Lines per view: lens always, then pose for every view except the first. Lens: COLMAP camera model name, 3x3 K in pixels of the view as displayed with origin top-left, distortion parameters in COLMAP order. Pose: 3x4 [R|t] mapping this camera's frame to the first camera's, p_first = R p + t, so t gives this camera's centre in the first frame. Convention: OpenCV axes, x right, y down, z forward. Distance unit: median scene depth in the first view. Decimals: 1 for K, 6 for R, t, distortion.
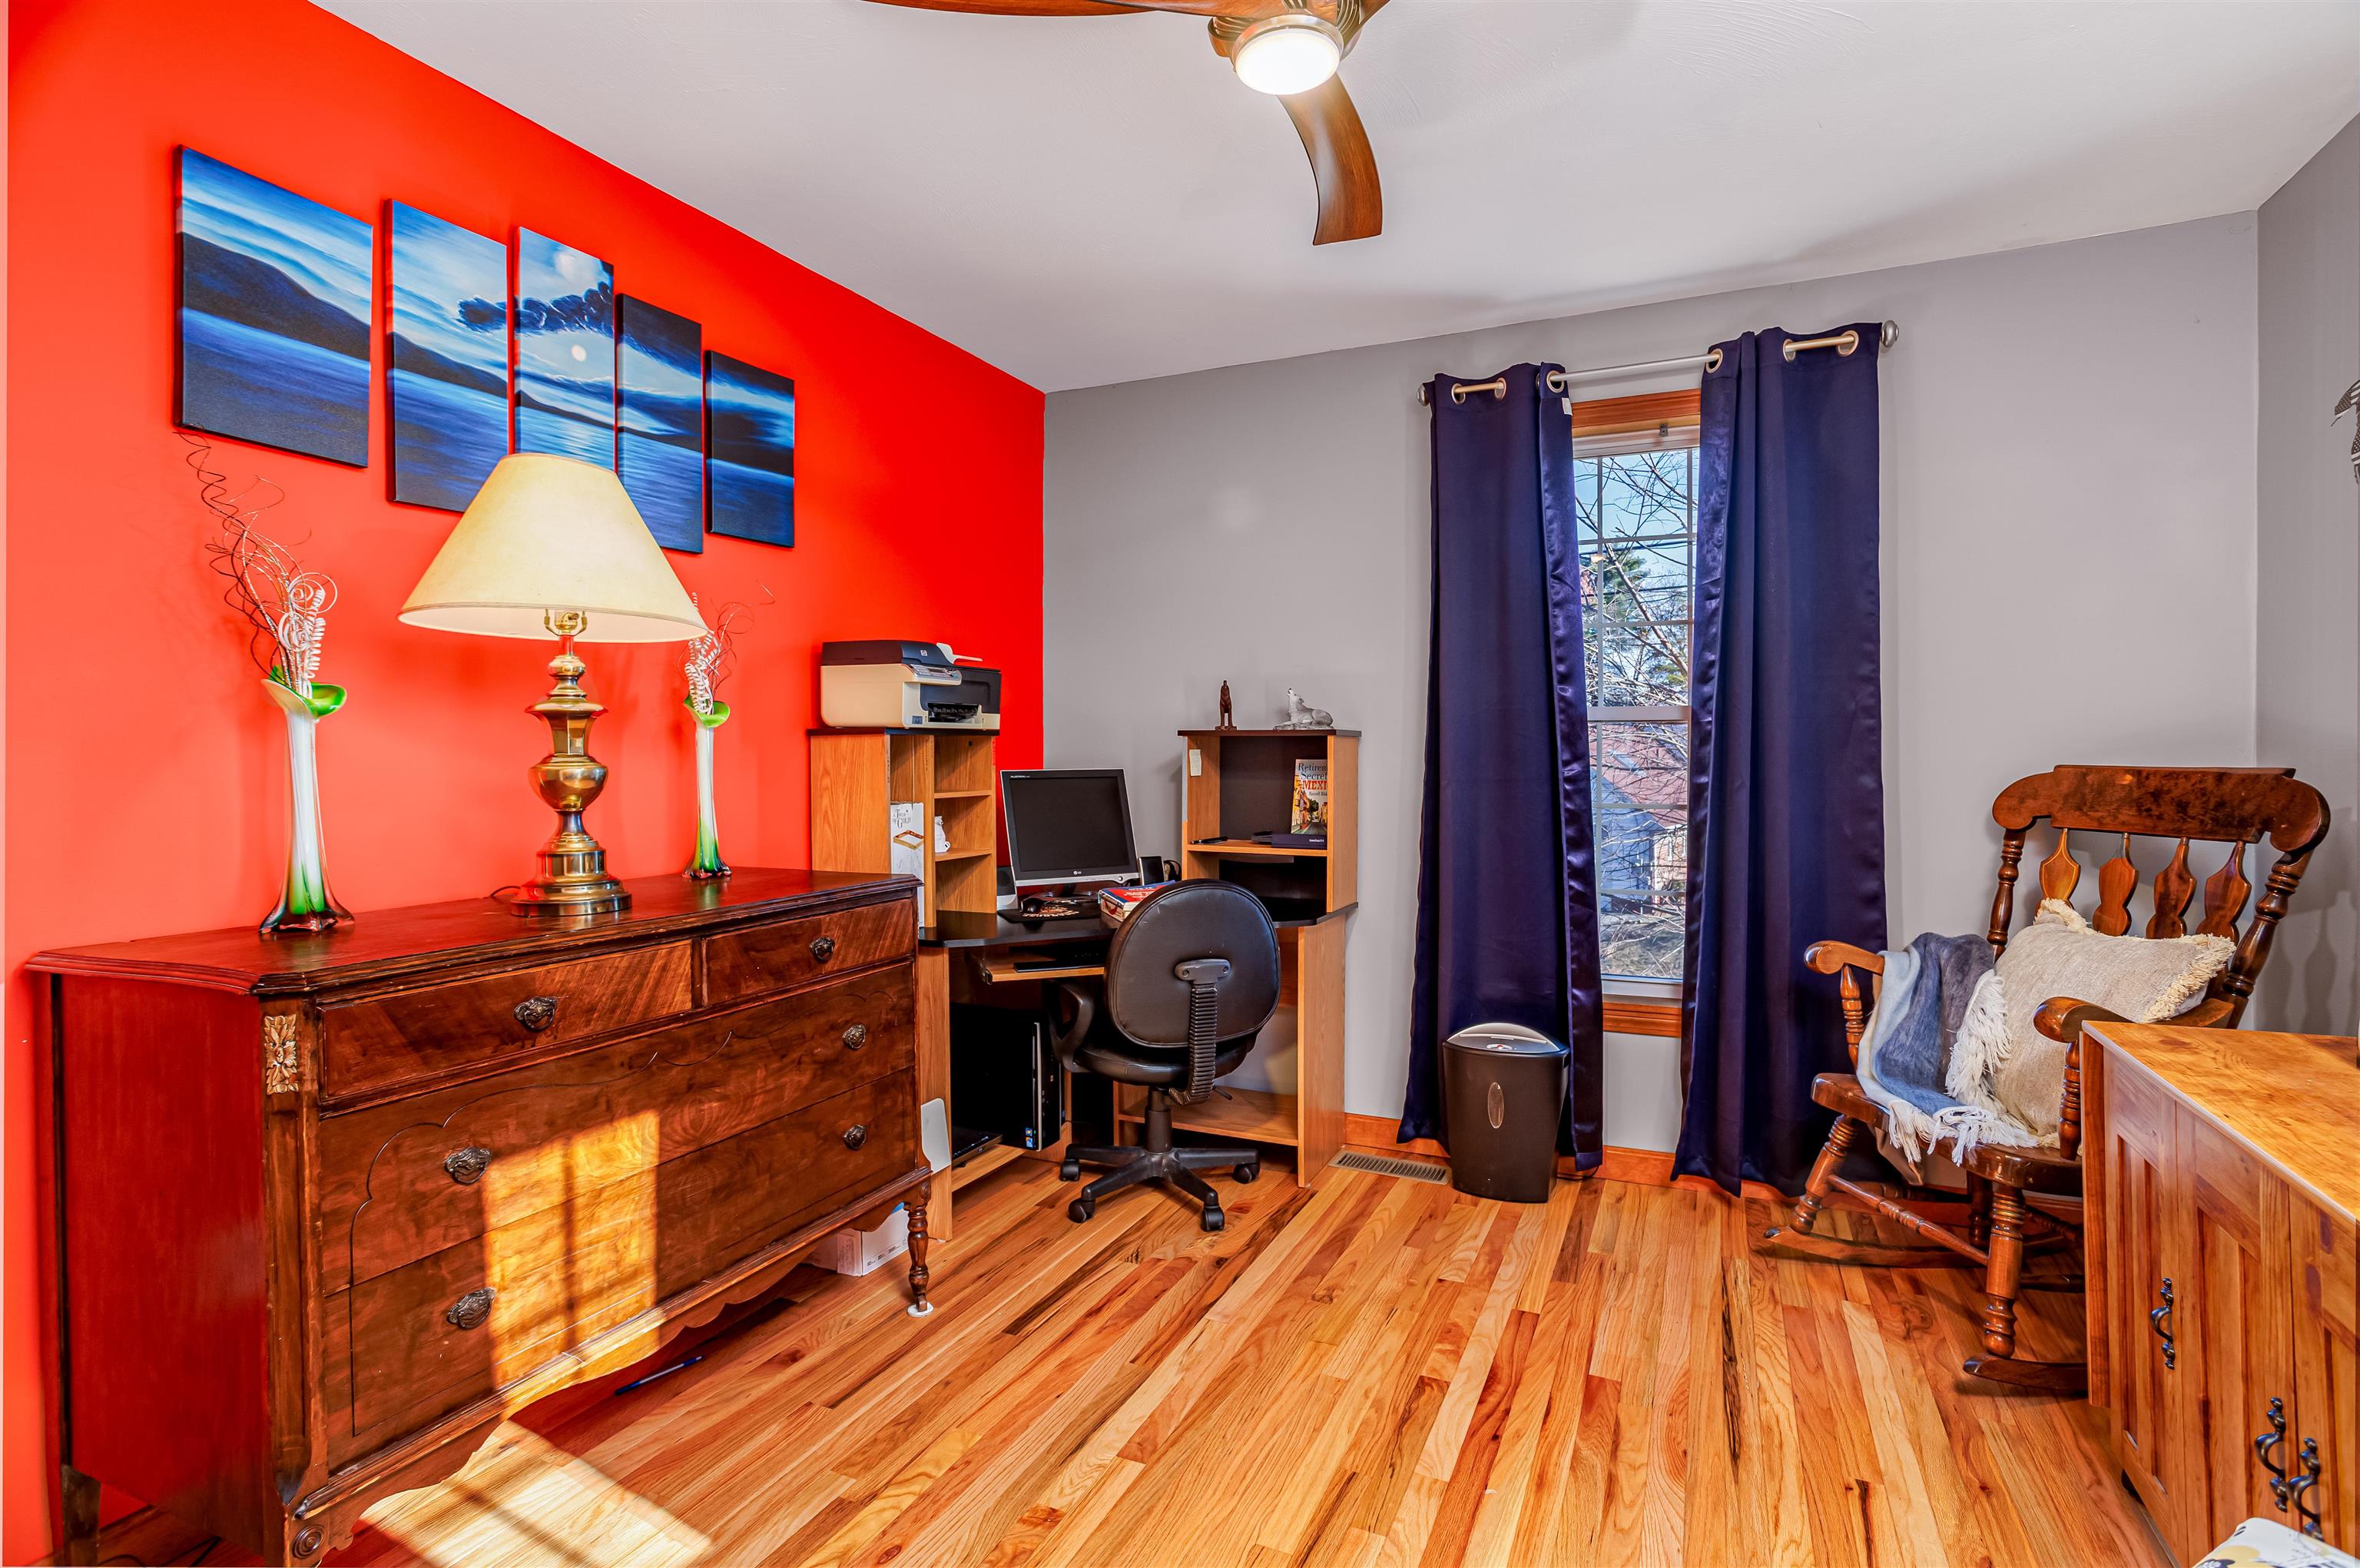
lens RADIAL K [[1156.8, 0, 1184.6], [0, 1156.8, 758.6], [0, 0, 1]] dist [-0.038345, 0.019668]
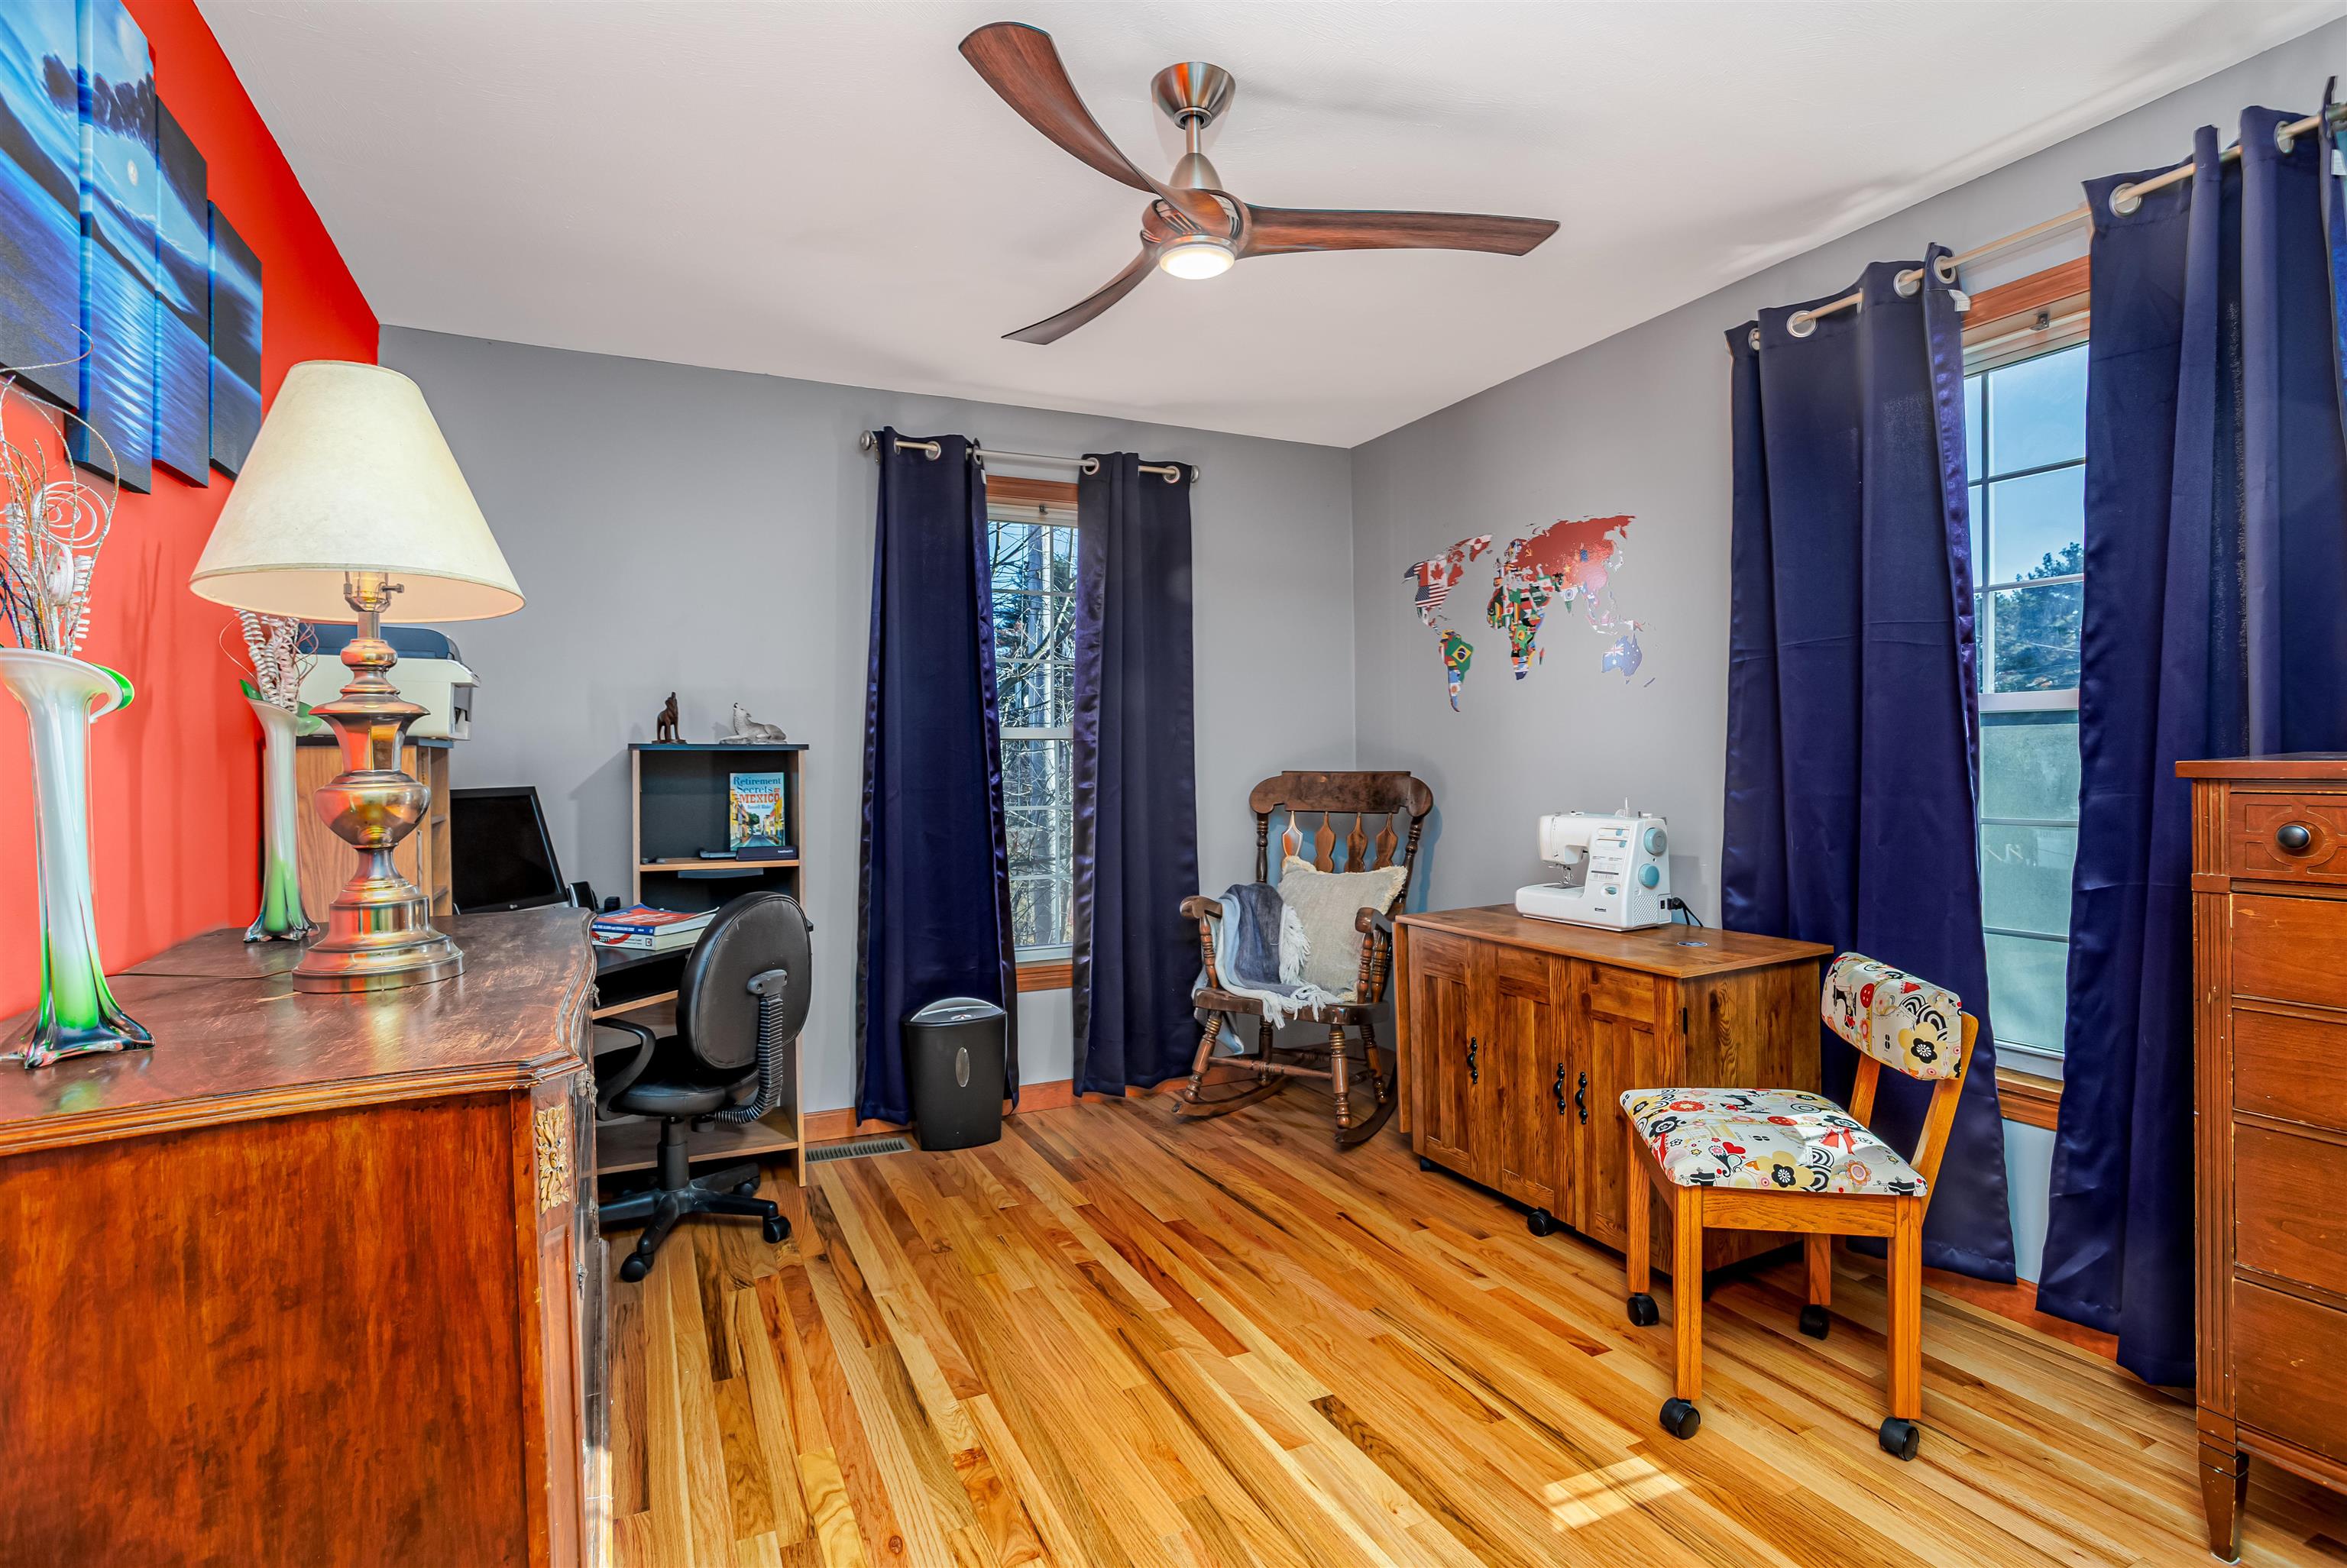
lens RADIAL K [[1150.2, 0, 1211.8], [0, 1150.2, 762.0], [0, 0, 1]] dist [-0.038345, 0.019668]
pose [[0.627999, -0.002562, 0.778210, -0.531641], [0.010540, 0.999931, -0.005214, 0.000186], [-0.778143, 0.011476, 0.627983, 0.077349]]
